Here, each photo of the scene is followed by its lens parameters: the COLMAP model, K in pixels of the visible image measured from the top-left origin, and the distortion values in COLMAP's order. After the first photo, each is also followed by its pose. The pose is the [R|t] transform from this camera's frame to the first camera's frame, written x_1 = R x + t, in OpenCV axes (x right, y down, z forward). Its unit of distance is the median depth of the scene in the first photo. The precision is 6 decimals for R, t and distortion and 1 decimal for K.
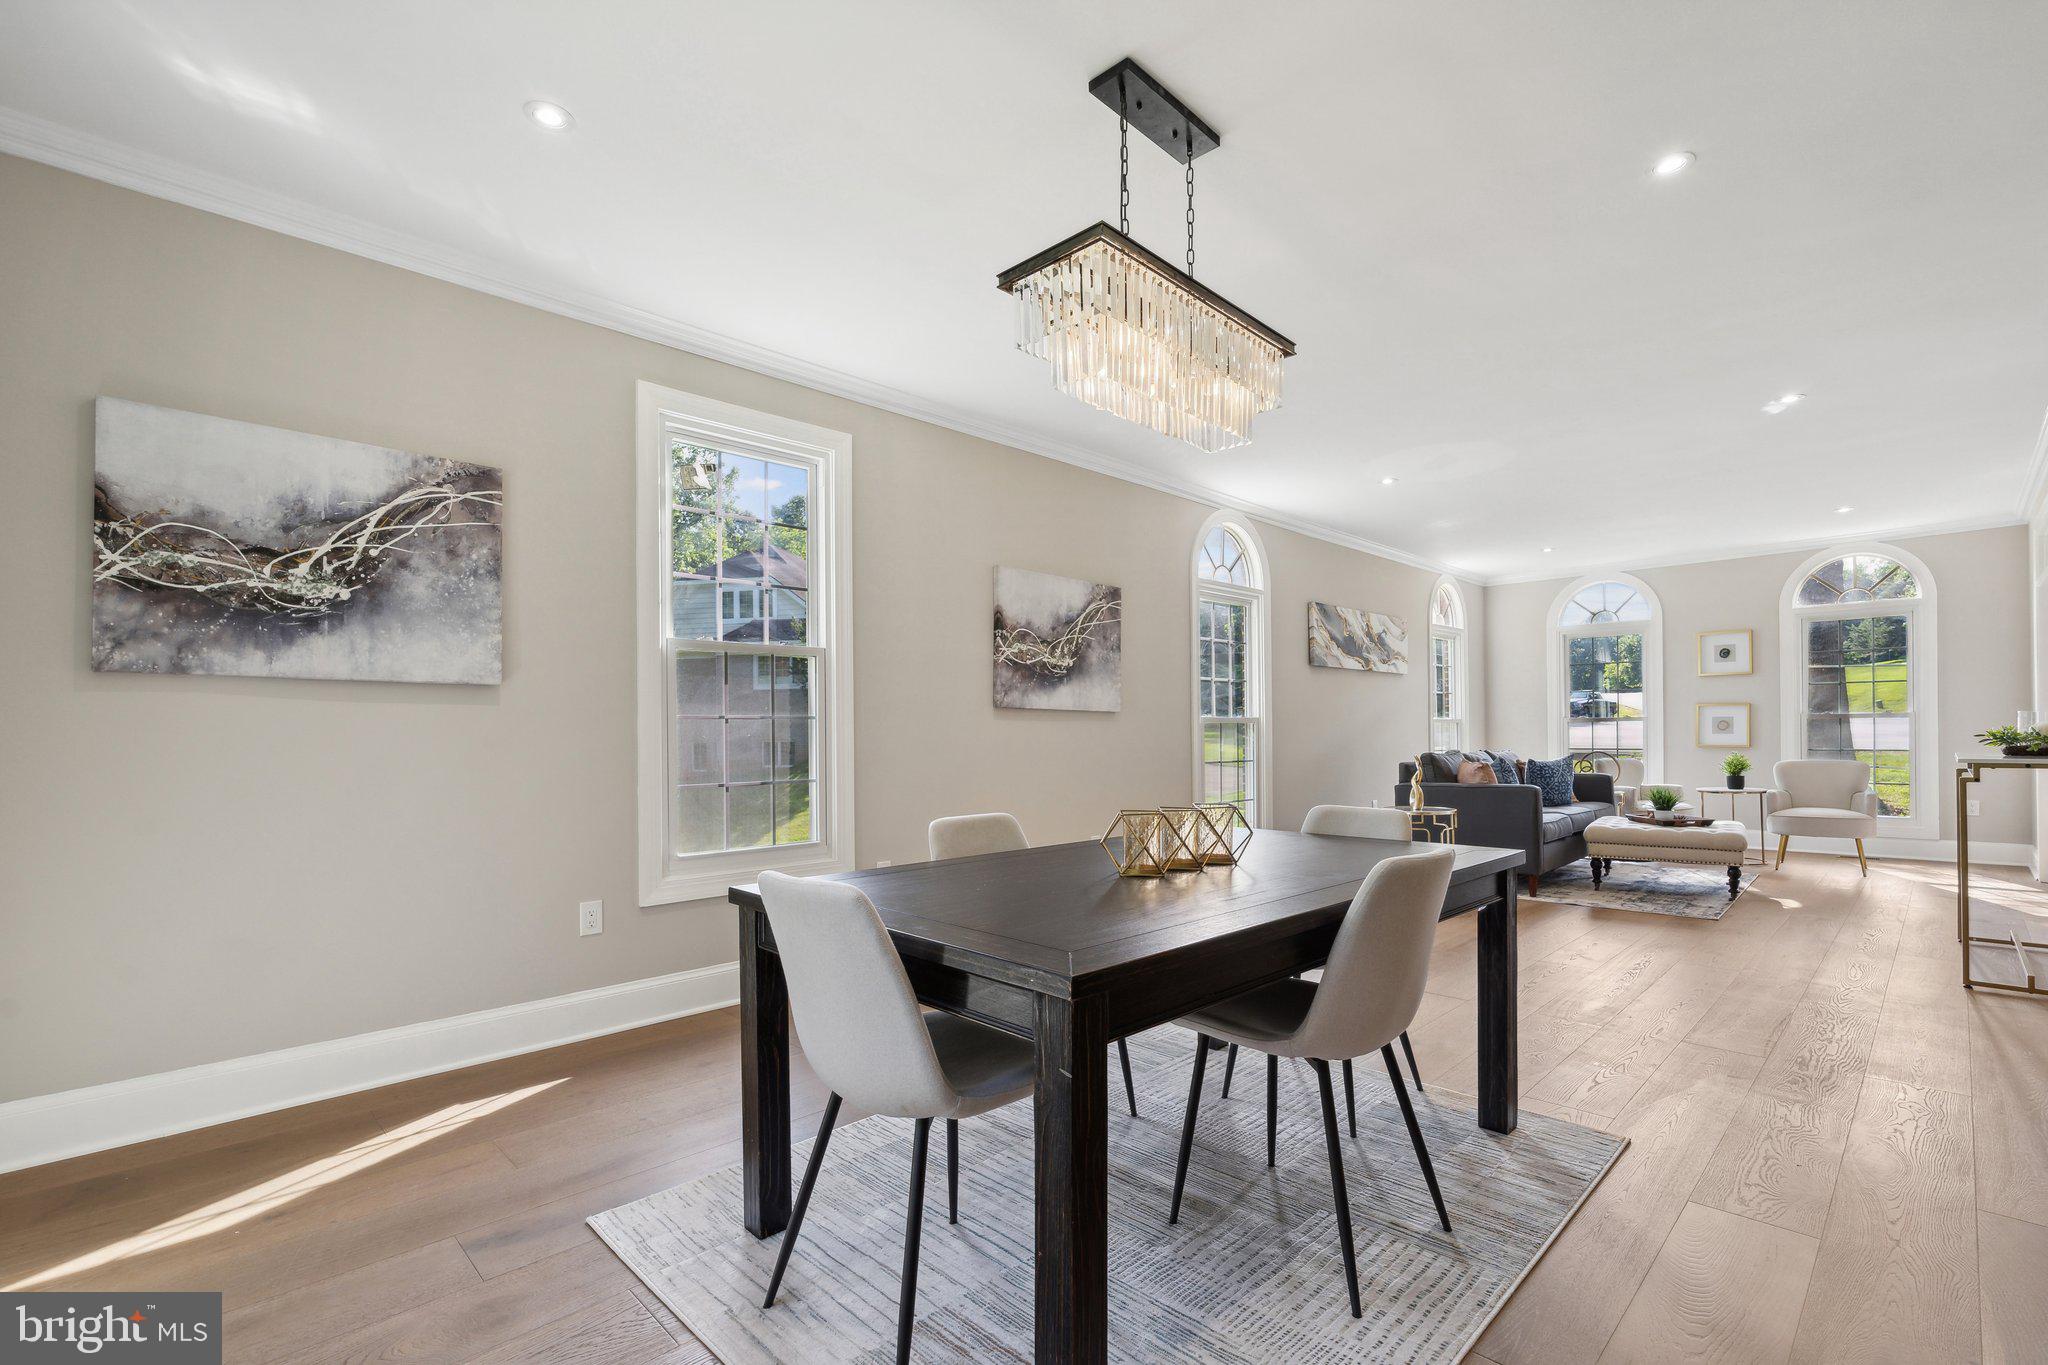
lens RADIAL K [[917.0, 0, 1020.2], [0, 917.0, 731.1], [0, 0, 1]] dist [-0.004394, -0.000105]
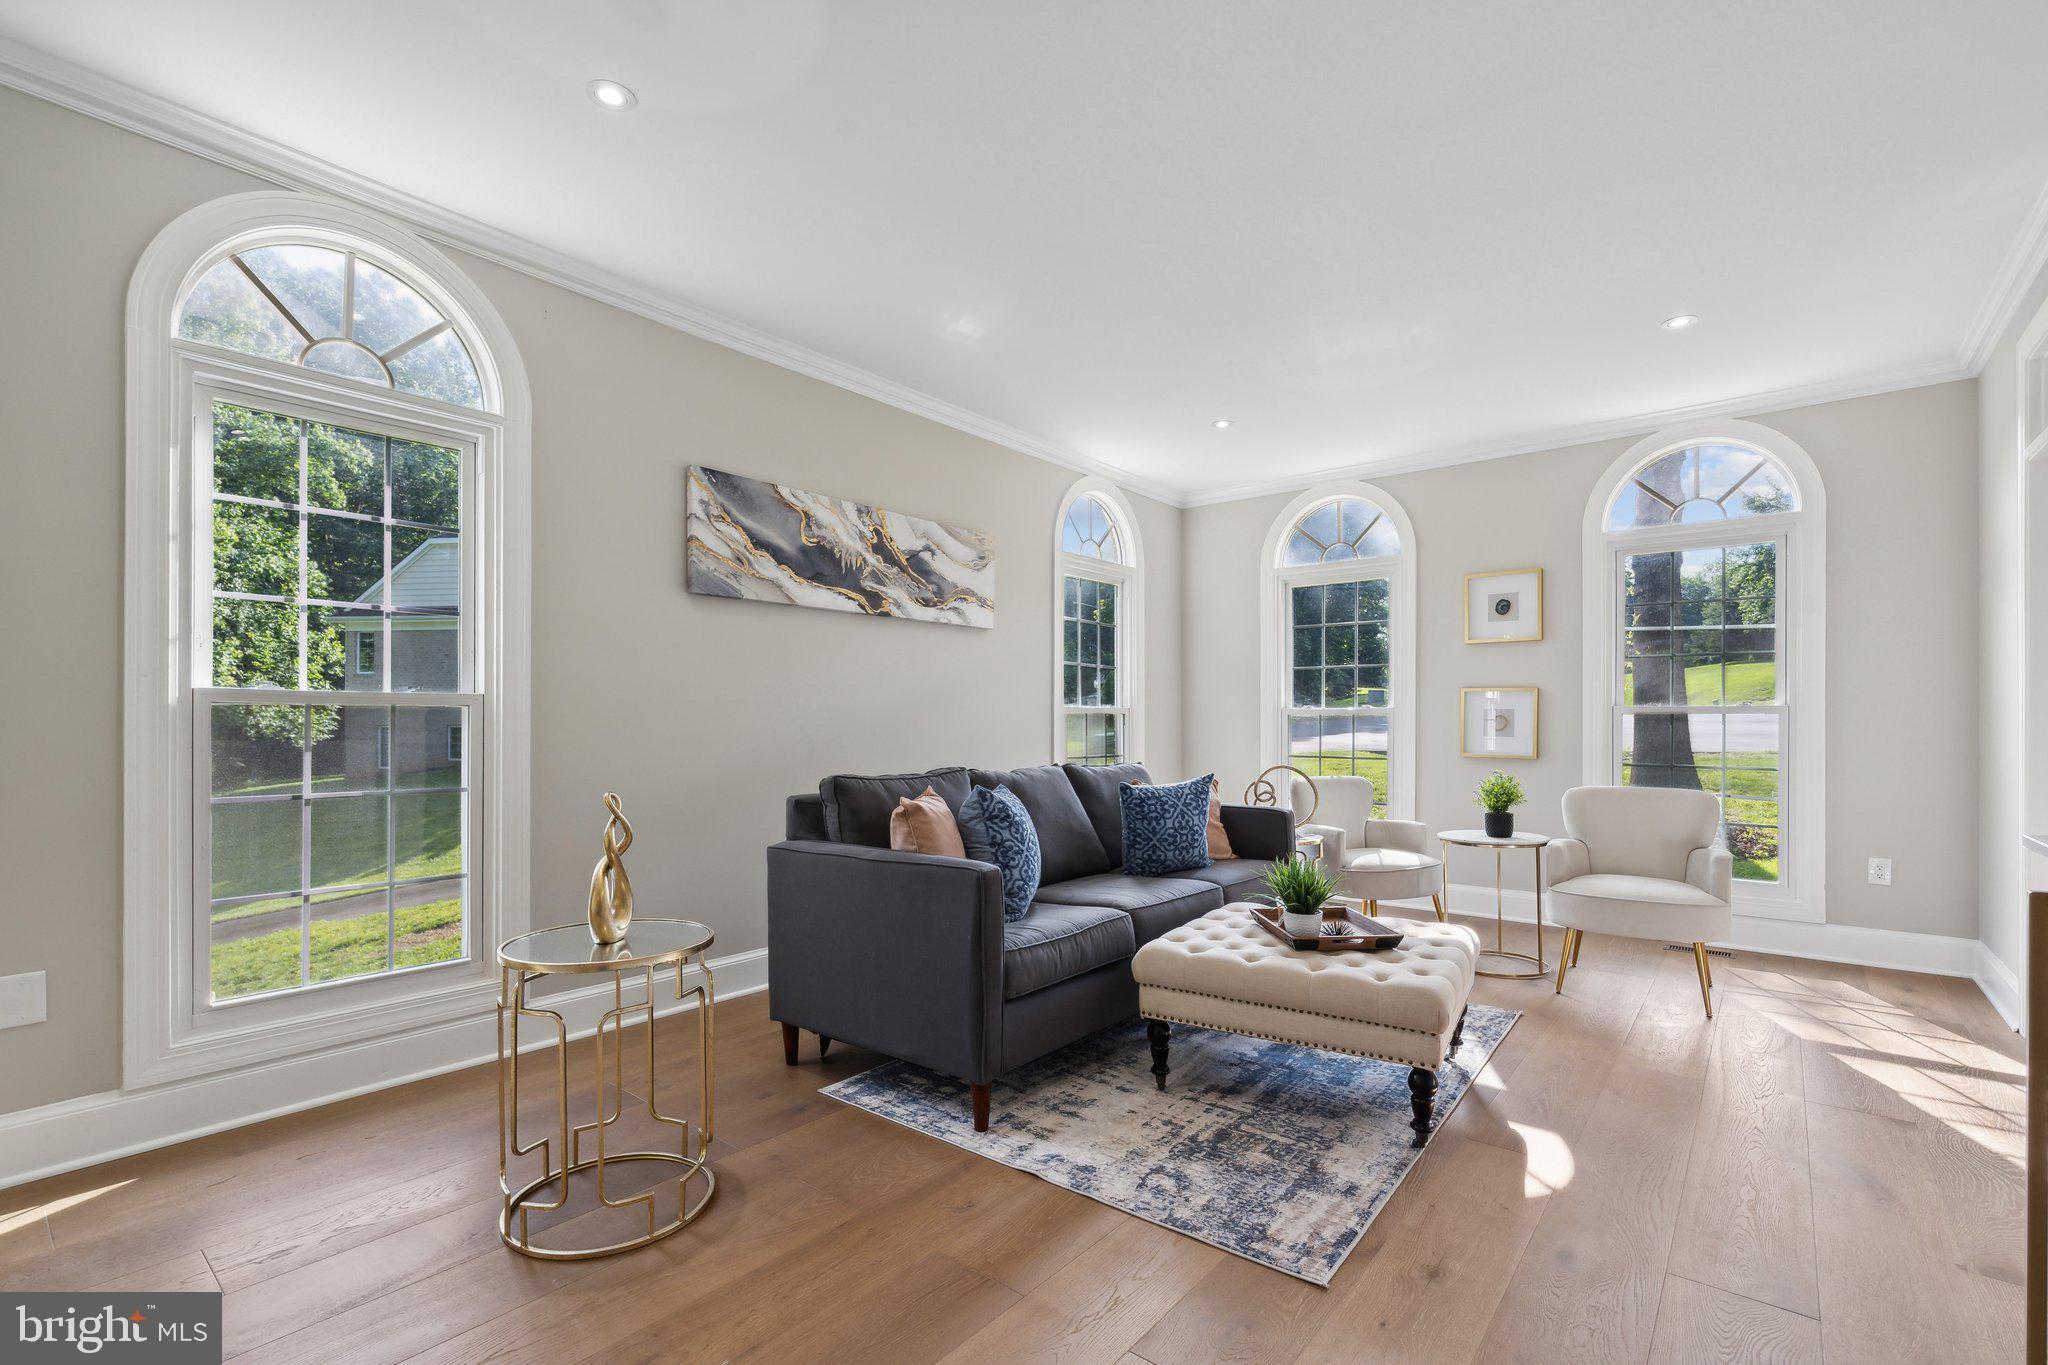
lens RADIAL K [[917.0, 0, 1020.9], [0, 917.0, 713.8], [0, 0, 1]] dist [-0.004394, -0.000105]
pose [[0.994323, 0.014404, 0.105427, 0.426749], [-0.014220, 0.999896, -0.002498, -0.007229], [-0.105452, 0.000985, 0.994424, 0.466913]]
